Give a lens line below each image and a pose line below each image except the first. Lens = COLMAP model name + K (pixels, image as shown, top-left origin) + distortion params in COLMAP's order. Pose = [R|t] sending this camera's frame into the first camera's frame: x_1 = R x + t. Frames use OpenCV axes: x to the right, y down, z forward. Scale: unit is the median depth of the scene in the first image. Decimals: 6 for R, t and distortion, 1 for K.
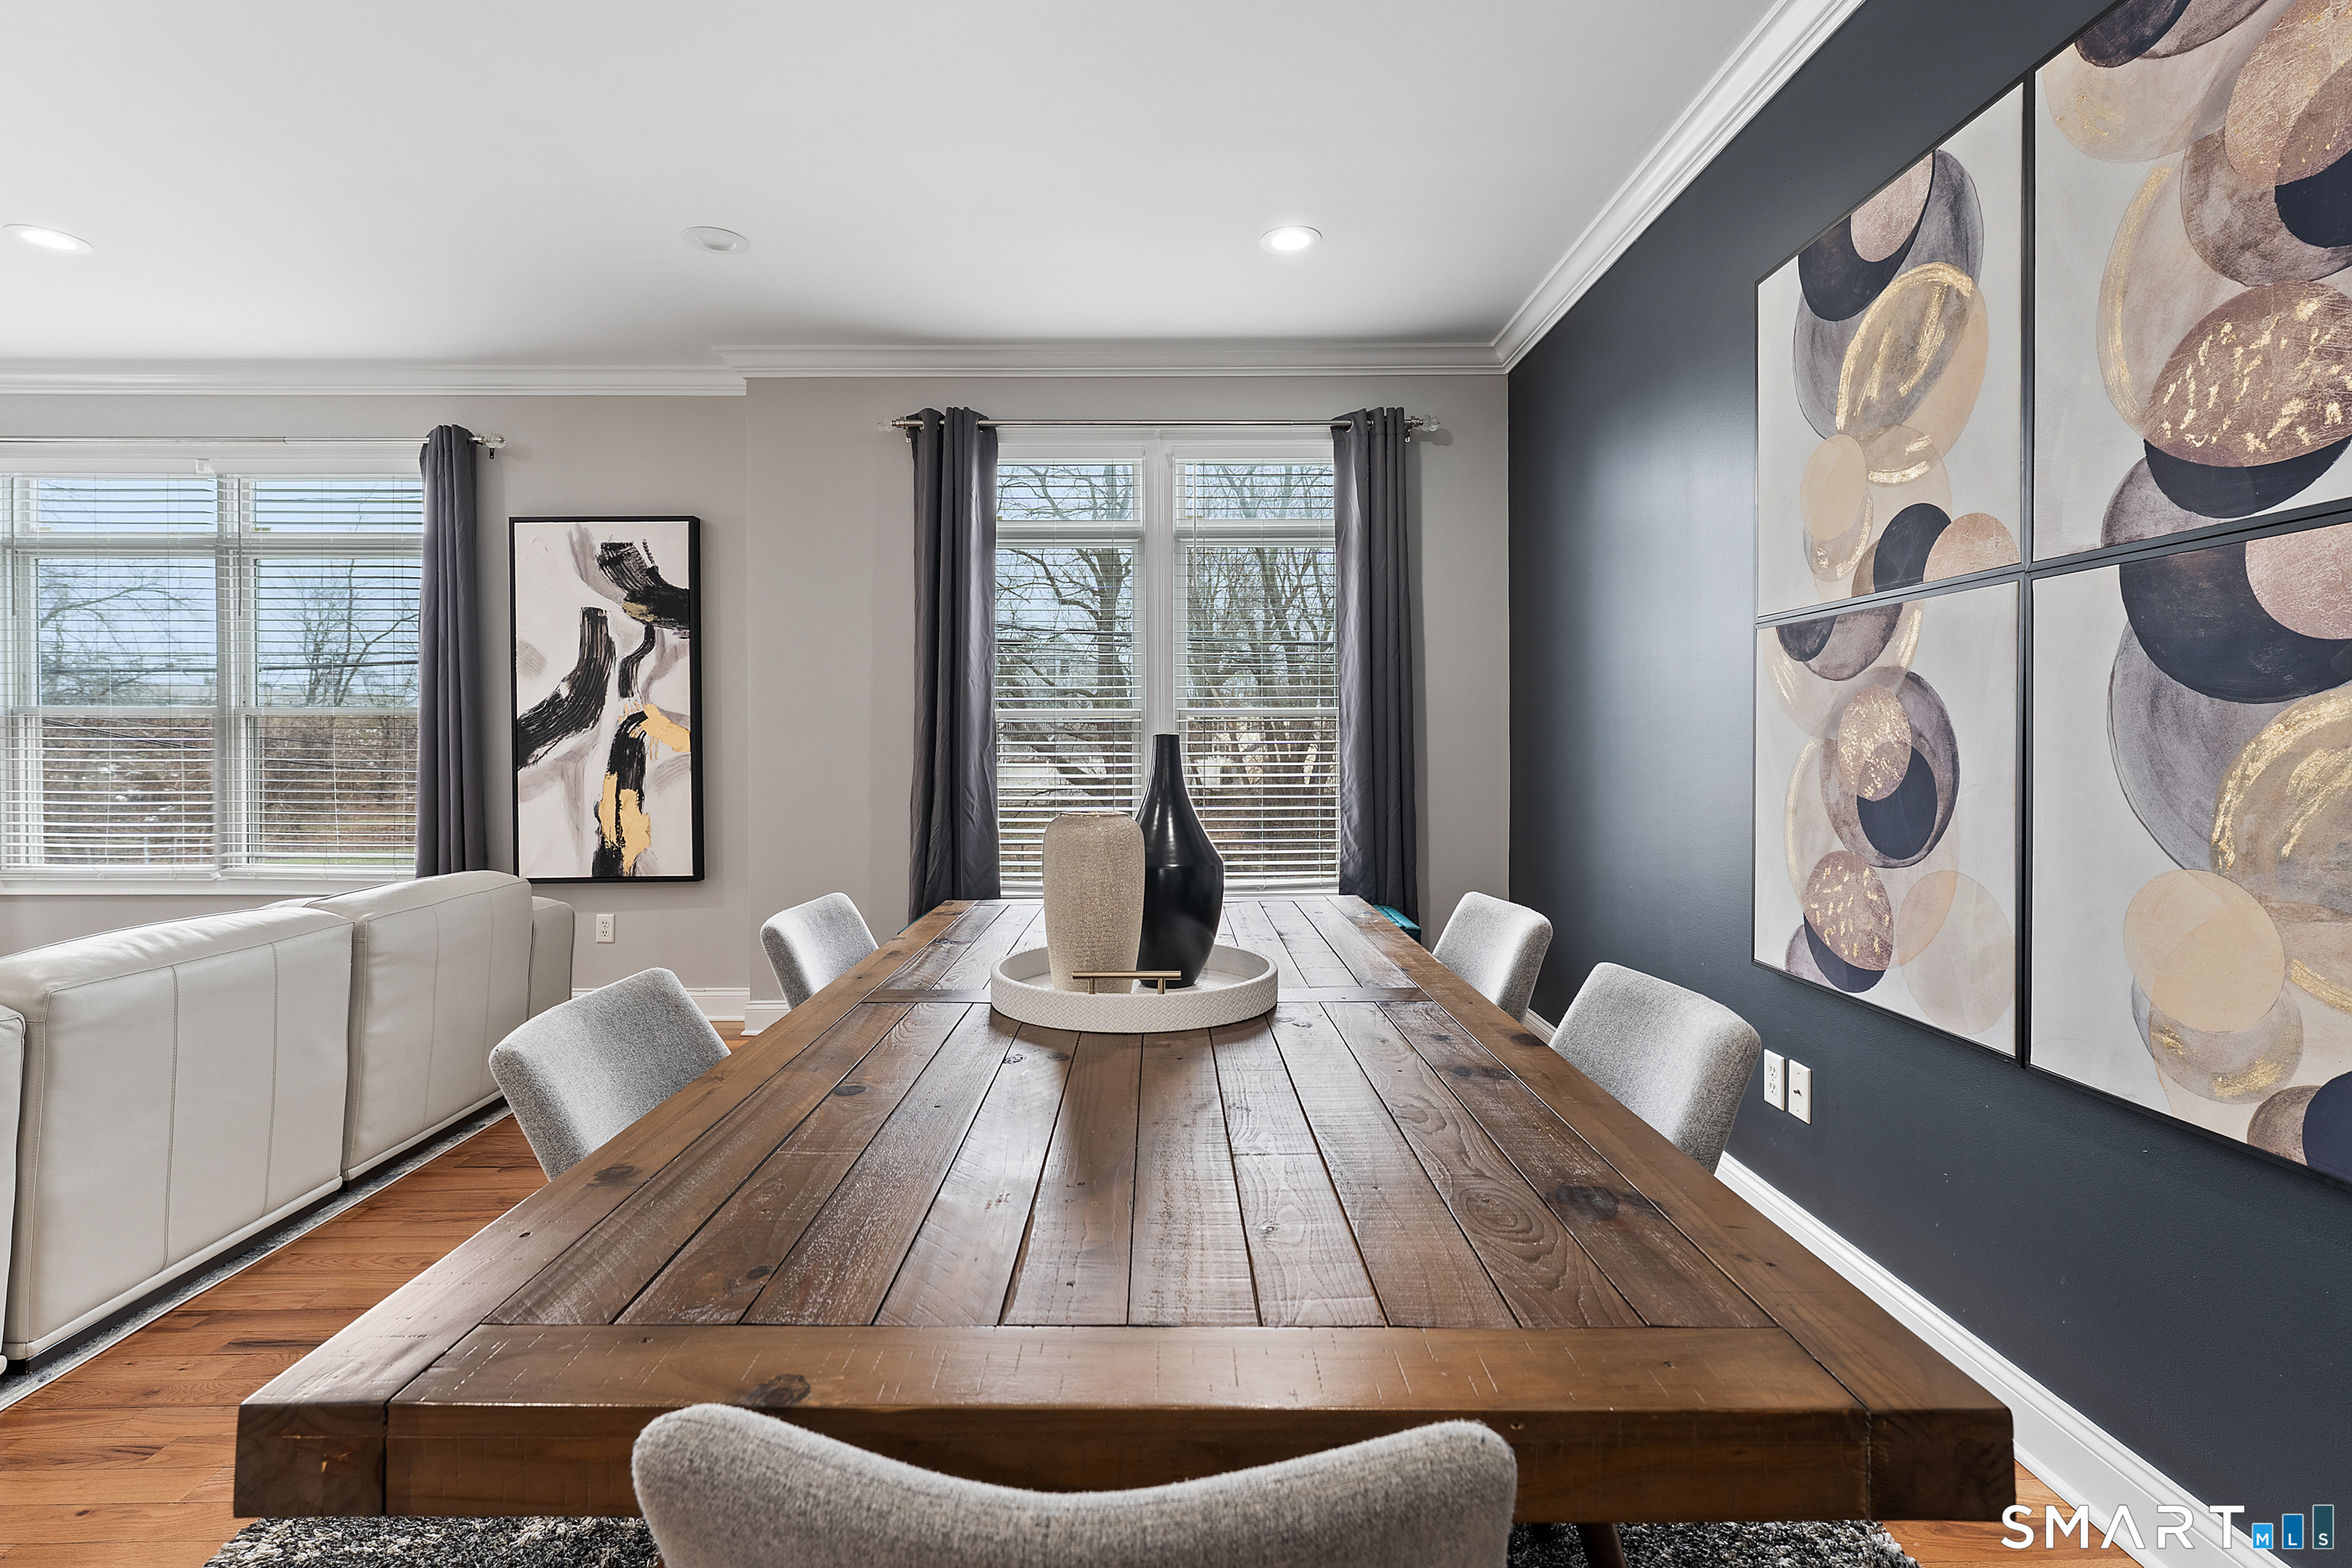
lens RADIAL K [[1073.1, 0, 1168.6], [0, 1073.1, 747.9], [0, 0, 1]] dist [0.001116, -0.000162]
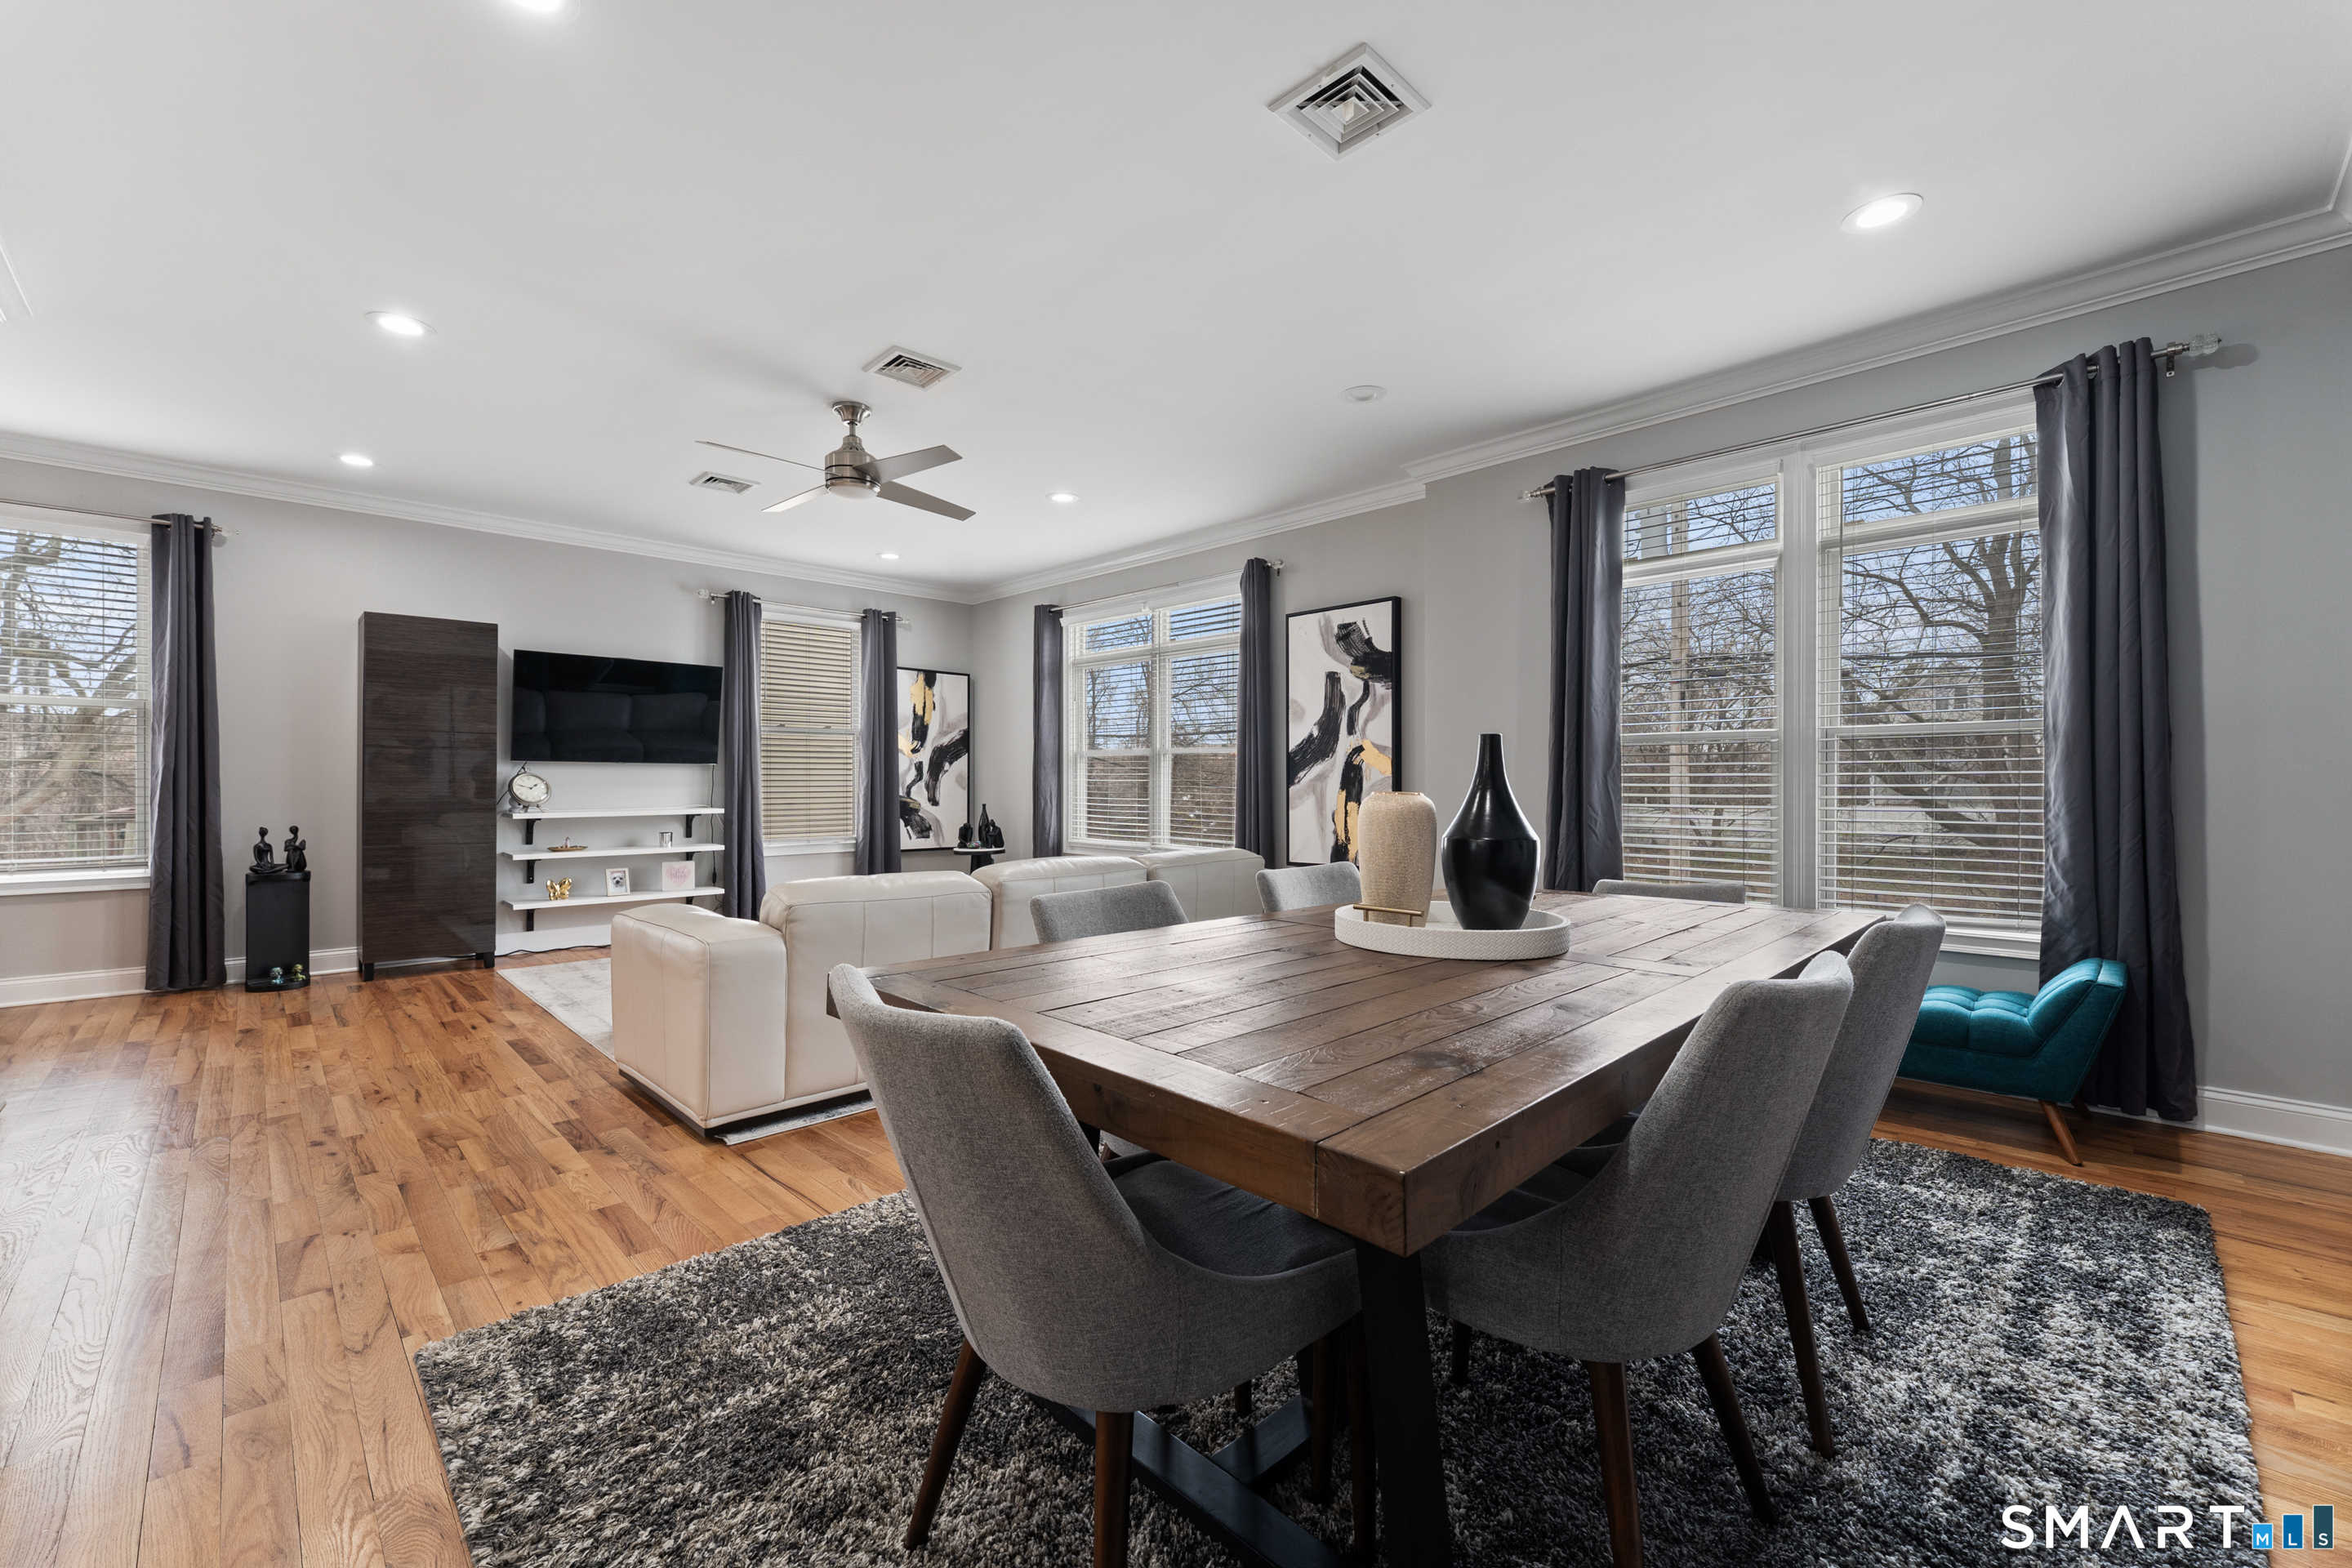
lens RADIAL K [[943.6, 0, 1178.4], [0, 943.6, 788.9], [0, 0, 1]] dist [-0.000778, -0.000137]
pose [[0.699104, 0.007628, -0.714979, 0.215955], [-0.007778, 0.999965, 0.003064, 0.021226], [0.714977, 0.003419, 0.699139, -0.002331]]
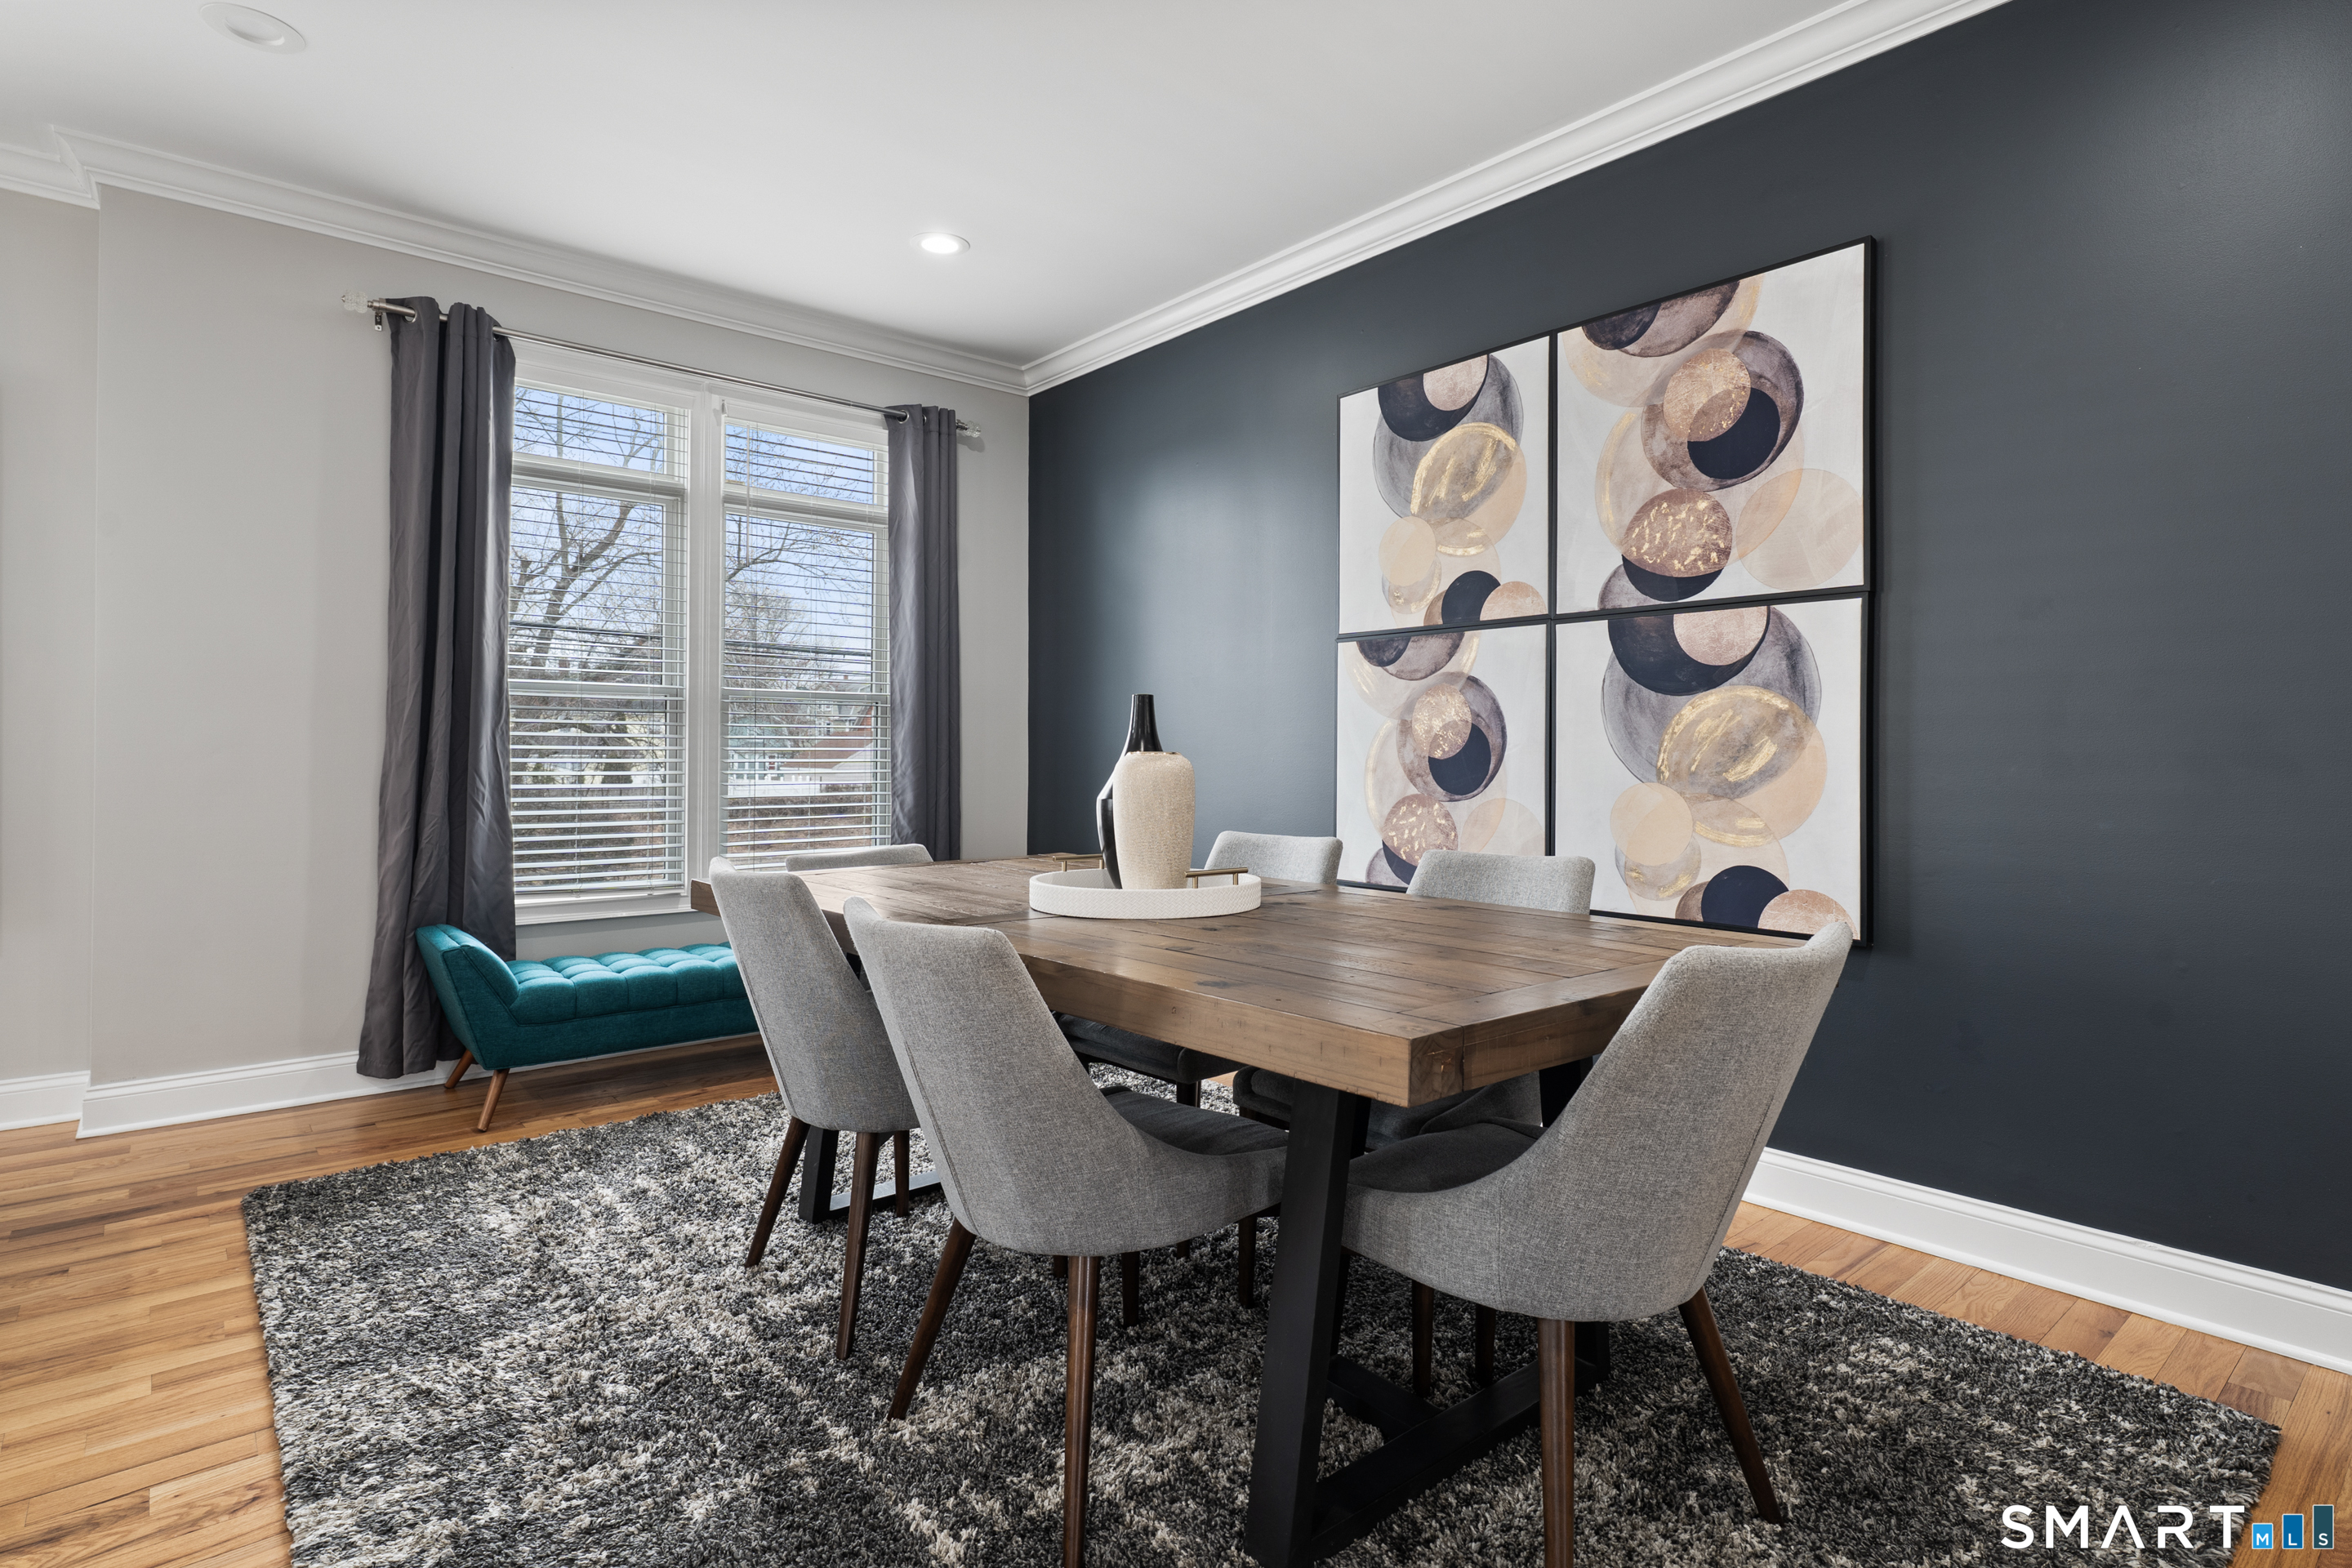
lens RADIAL K [[1182.7, 0, 1178.0], [0, 1182.7, 745.9], [0, 0, 1]] dist [-0.003120, -0.000286]
pose [[0.764912, 0.010320, 0.644052, -0.354593], [-0.002449, 0.999911, -0.013113, 0.026299], [-0.644130, 0.008453, 0.764870, -0.025415]]
